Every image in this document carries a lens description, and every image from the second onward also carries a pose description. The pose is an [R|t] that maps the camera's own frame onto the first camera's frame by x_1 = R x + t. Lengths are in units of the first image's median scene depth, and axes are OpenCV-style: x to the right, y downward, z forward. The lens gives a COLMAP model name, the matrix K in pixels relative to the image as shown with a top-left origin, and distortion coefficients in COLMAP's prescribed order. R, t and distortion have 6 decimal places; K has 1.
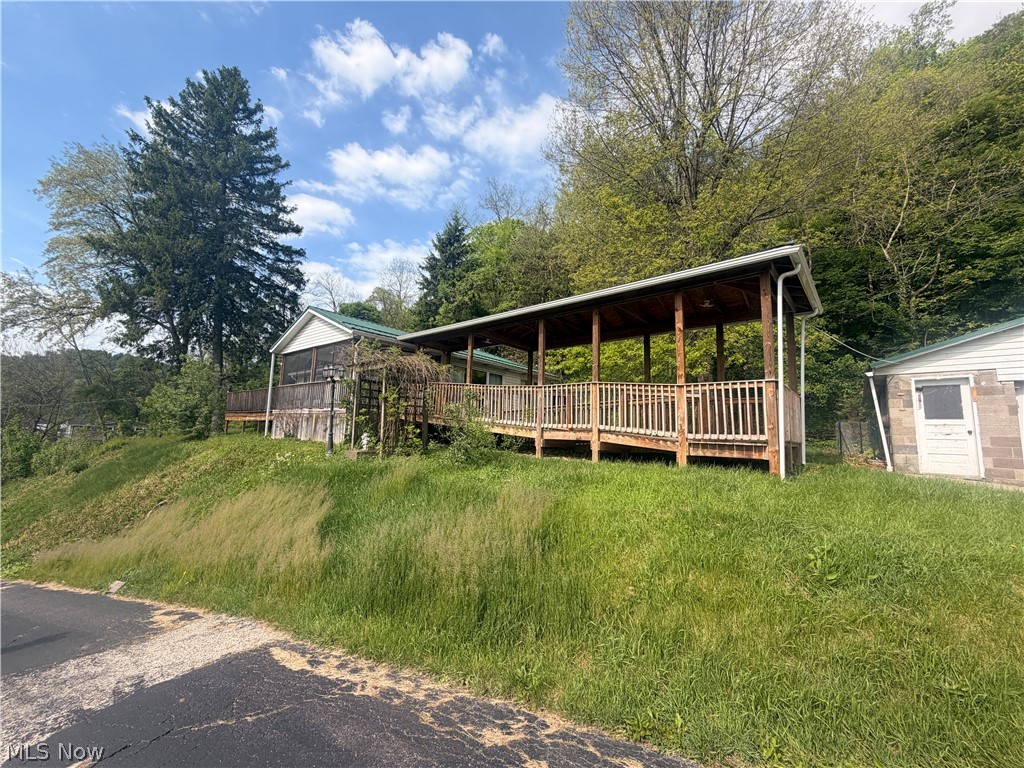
lens RADIAL K [[406.6, 0, 509.9], [0, 406.6, 383.9], [0, 0, 1]] dist [-0.000754, -0.000207]
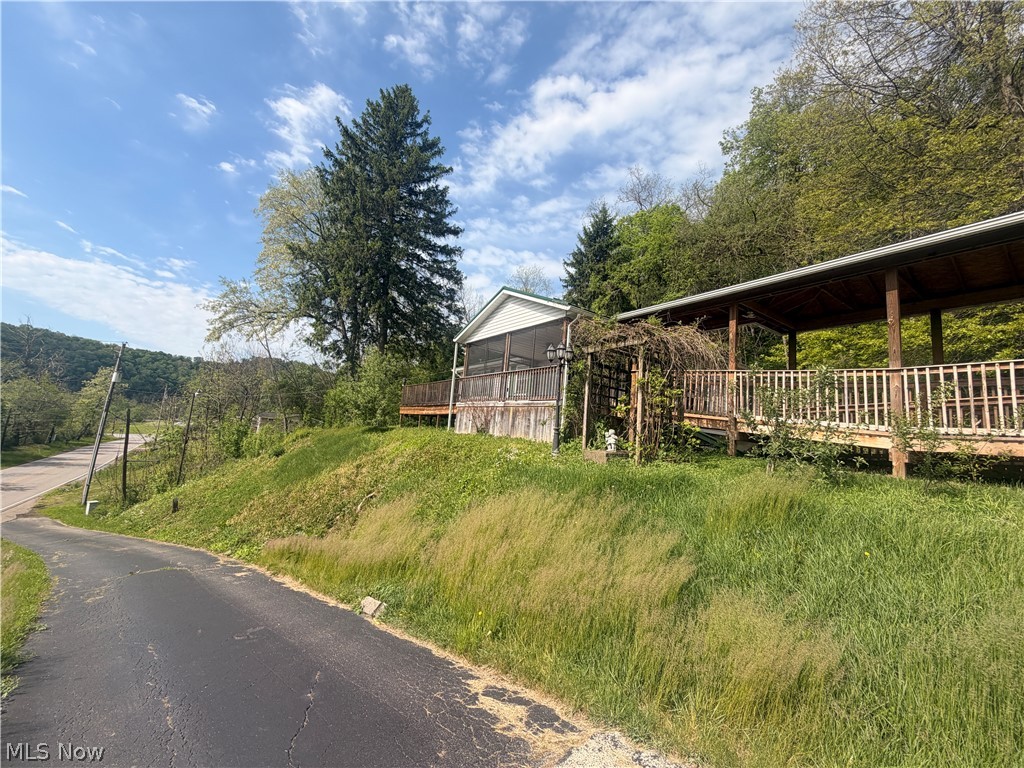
lens RADIAL K [[406.5, 0, 509.4], [0, 406.5, 379.4], [0, 0, 1]] dist [0.000695, 0.000075]
pose [[0.963658, 0.012780, -0.266834, -0.213725], [-0.020674, 0.999427, -0.026795, 0.032060], [0.266339, 0.031337, 0.963370, 0.125901]]
